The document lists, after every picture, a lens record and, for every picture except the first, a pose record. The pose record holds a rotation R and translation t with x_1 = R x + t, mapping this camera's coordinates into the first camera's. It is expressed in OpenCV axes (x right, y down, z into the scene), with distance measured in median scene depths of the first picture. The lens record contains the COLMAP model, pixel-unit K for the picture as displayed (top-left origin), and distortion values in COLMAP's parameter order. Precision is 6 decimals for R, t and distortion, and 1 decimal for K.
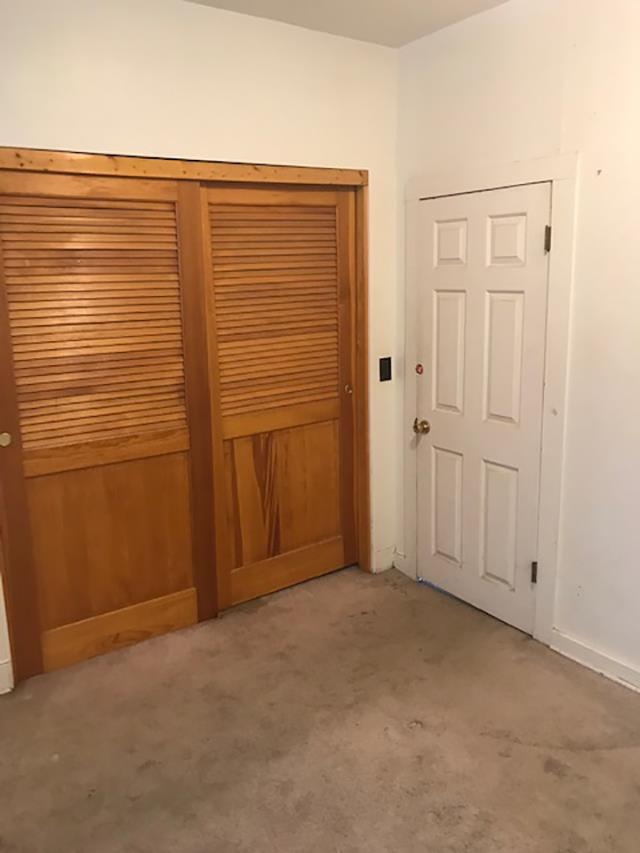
lens RADIAL K [[696.3, 0, 319.3], [0, 696.3, 413.2], [0, 0, 1]] dist [0.008197, -0.006984]
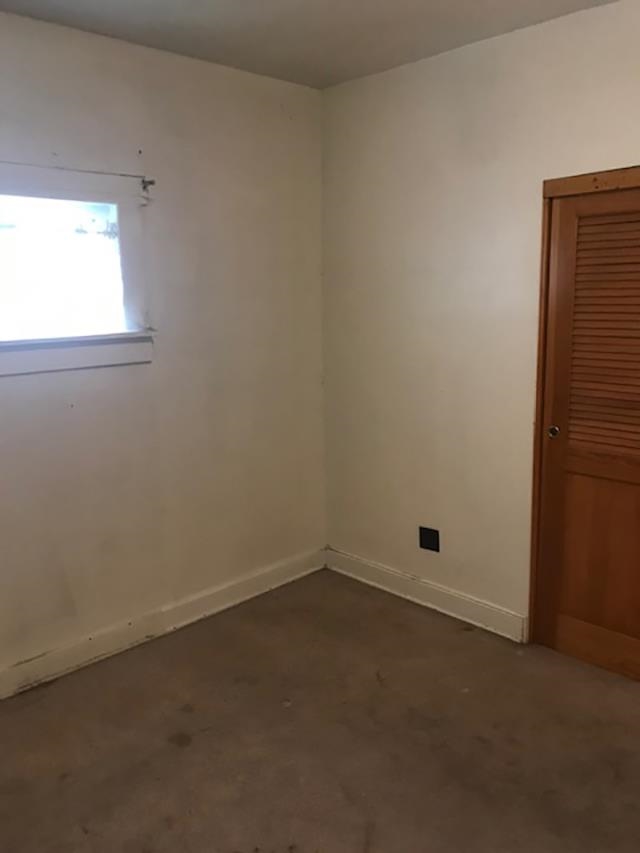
lens RADIAL K [[696.3, 0, 319.3], [0, 696.3, 413.2], [0, 0, 1]] dist [0.008197, -0.006984]
pose [[0.146457, 0.187179, -0.971347, 0.629853], [-0.184788, 0.969827, 0.159025, -0.108144], [0.971804, 0.156203, 0.176626, 0.443026]]
